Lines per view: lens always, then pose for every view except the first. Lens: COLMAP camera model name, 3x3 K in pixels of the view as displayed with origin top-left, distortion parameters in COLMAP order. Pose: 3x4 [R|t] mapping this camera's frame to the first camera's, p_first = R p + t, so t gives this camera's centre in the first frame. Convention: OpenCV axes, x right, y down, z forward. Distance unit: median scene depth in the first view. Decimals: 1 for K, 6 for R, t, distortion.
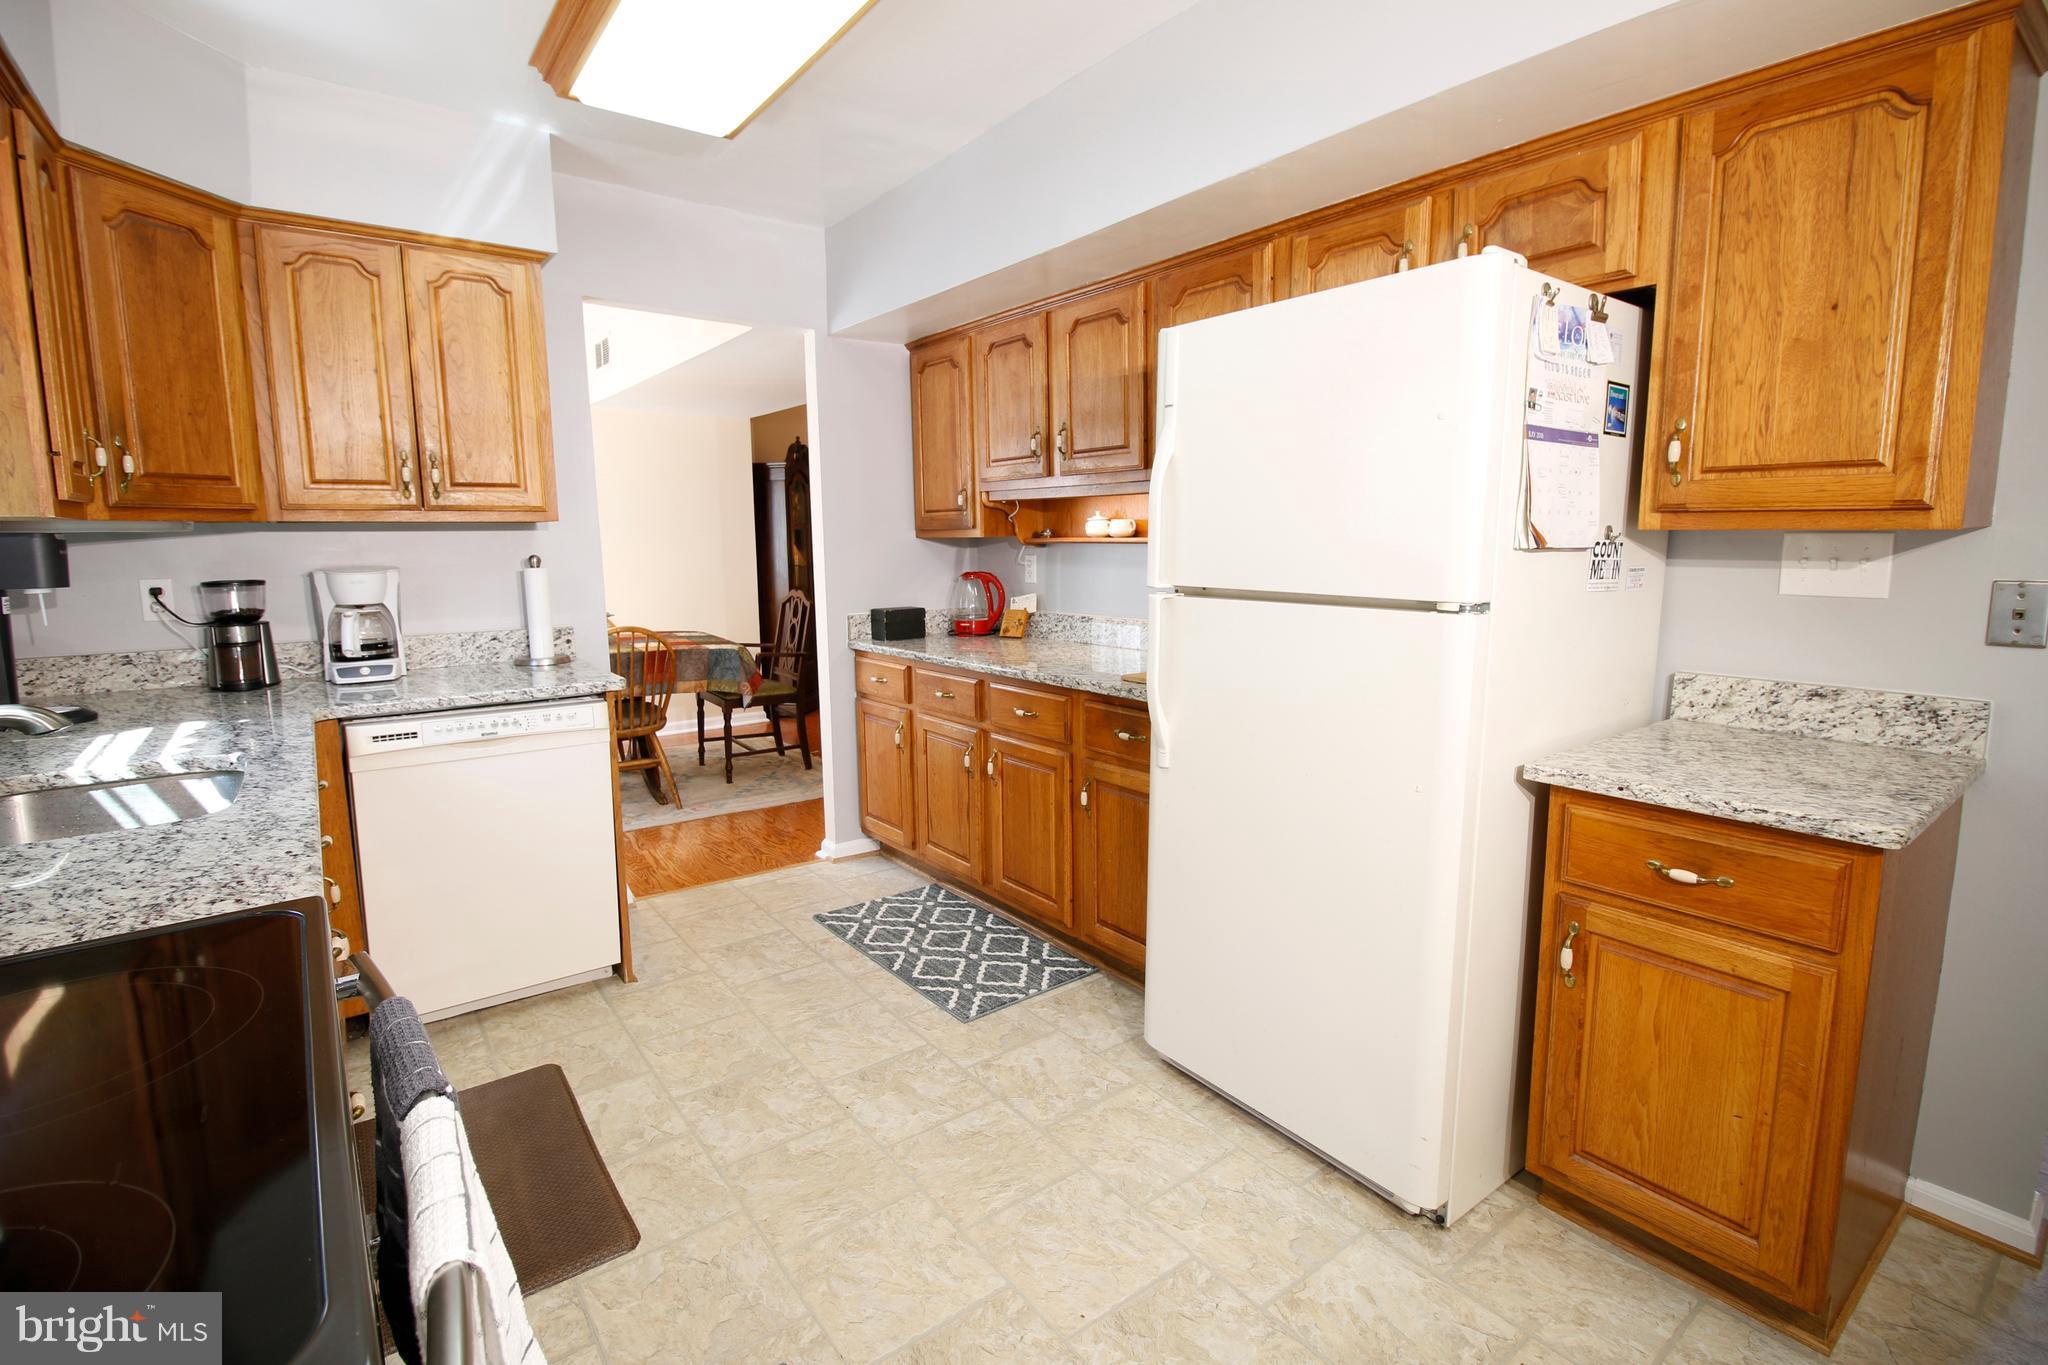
lens RADIAL K [[958.8, 0, 1032.3], [0, 958.8, 665.7], [0, 0, 1]] dist [-0.014512, -0.004770]
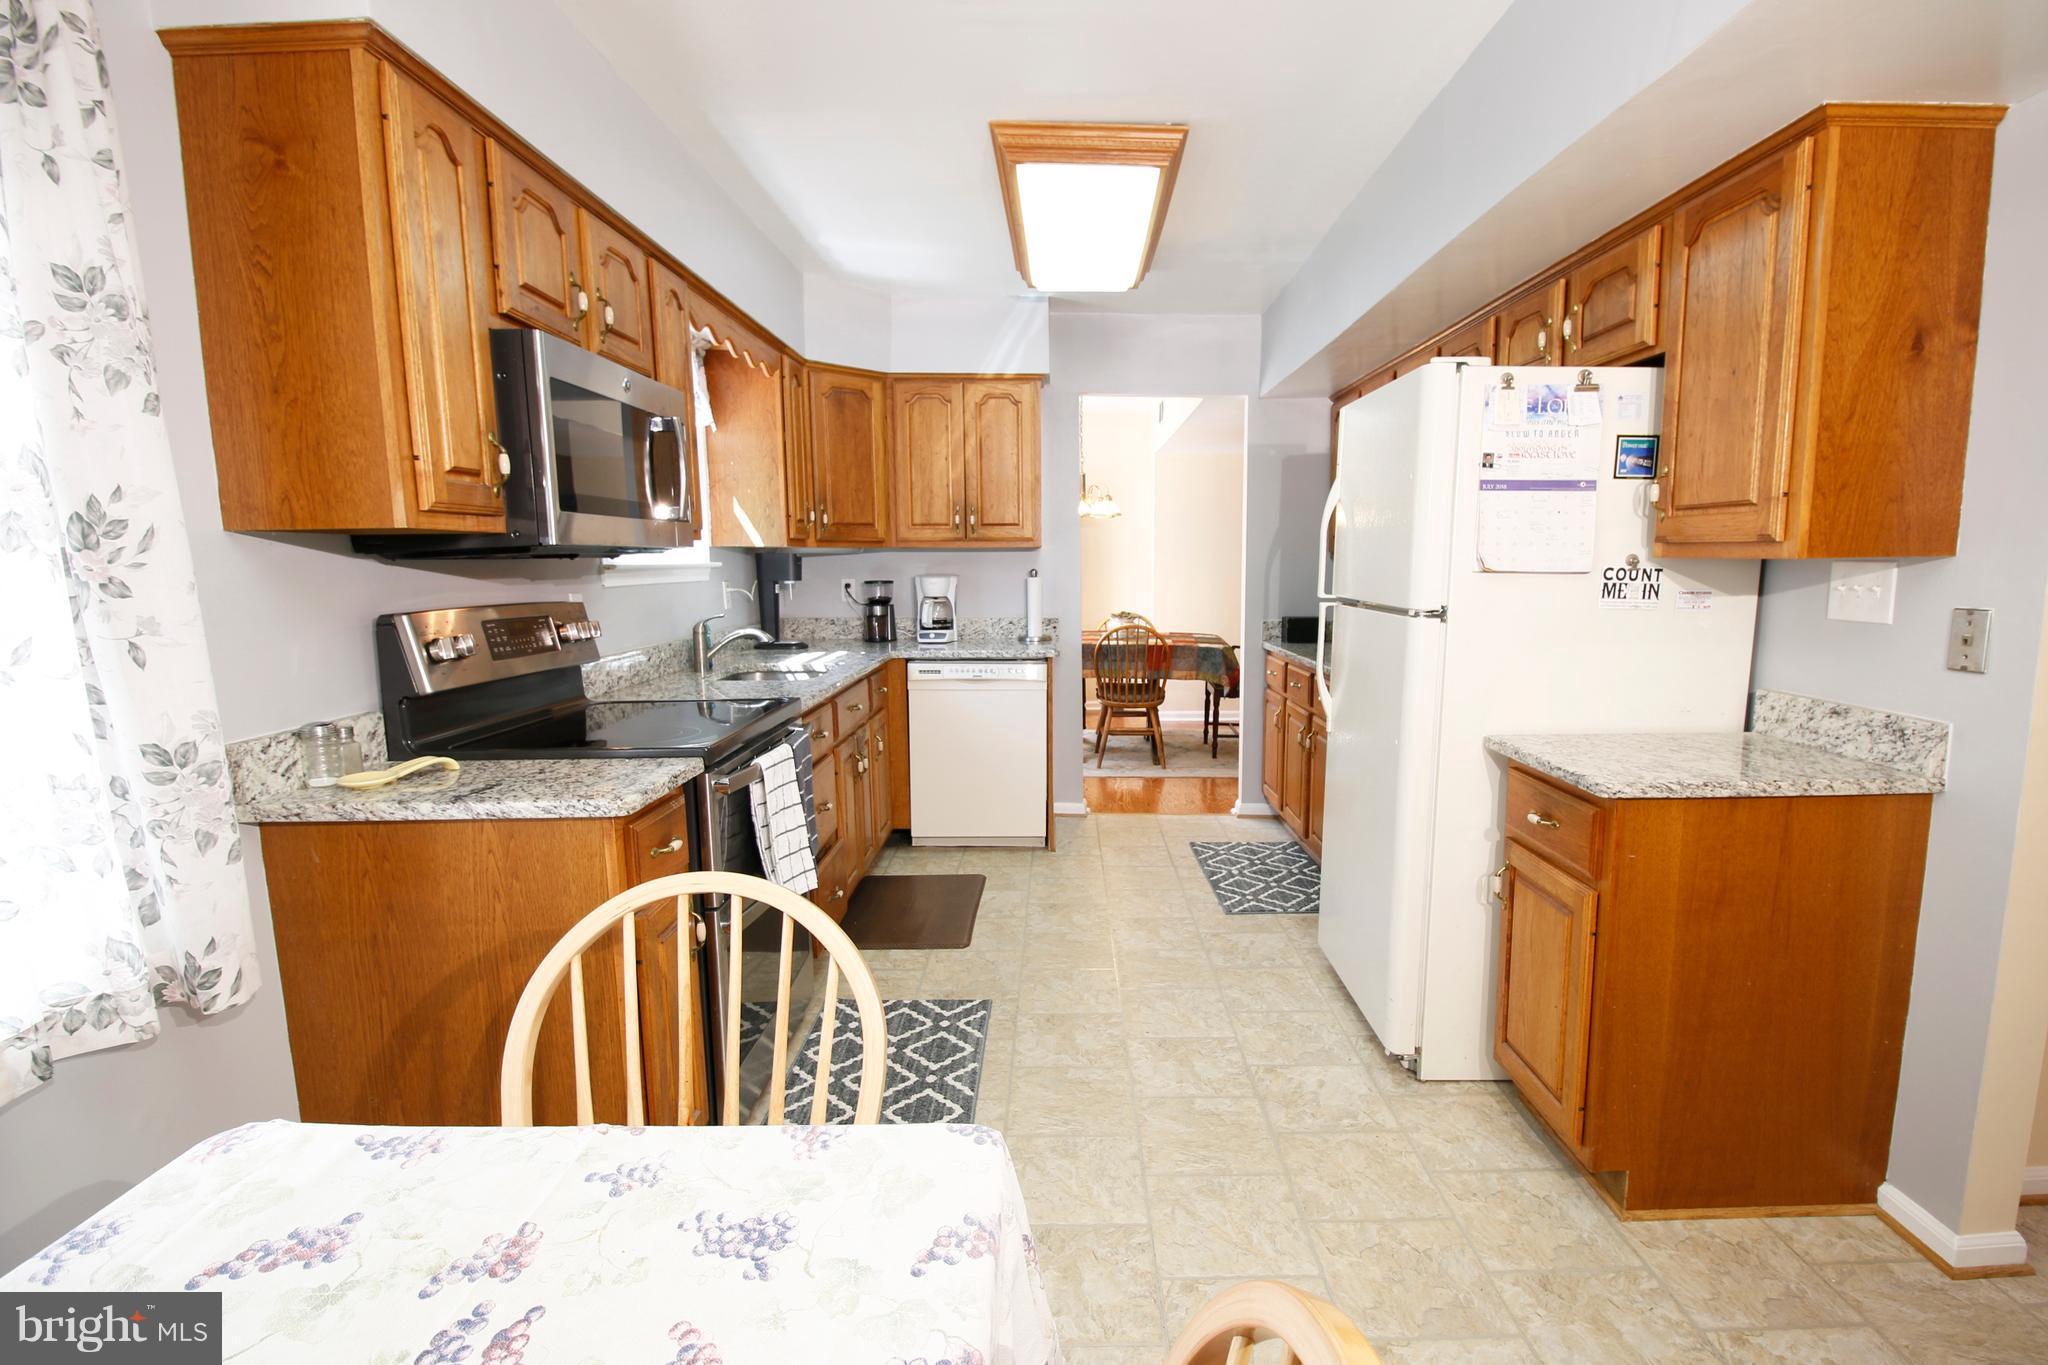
lens RADIAL K [[958.8, 0, 1036.1], [0, 958.8, 693.0], [0, 0, 1]] dist [-0.014512, -0.004770]
pose [[0.796966, 0.089571, -0.597346, 0.495850], [-0.084821, 0.995740, 0.036143, 0.030936], [0.598039, 0.021862, 0.801168, -0.266139]]
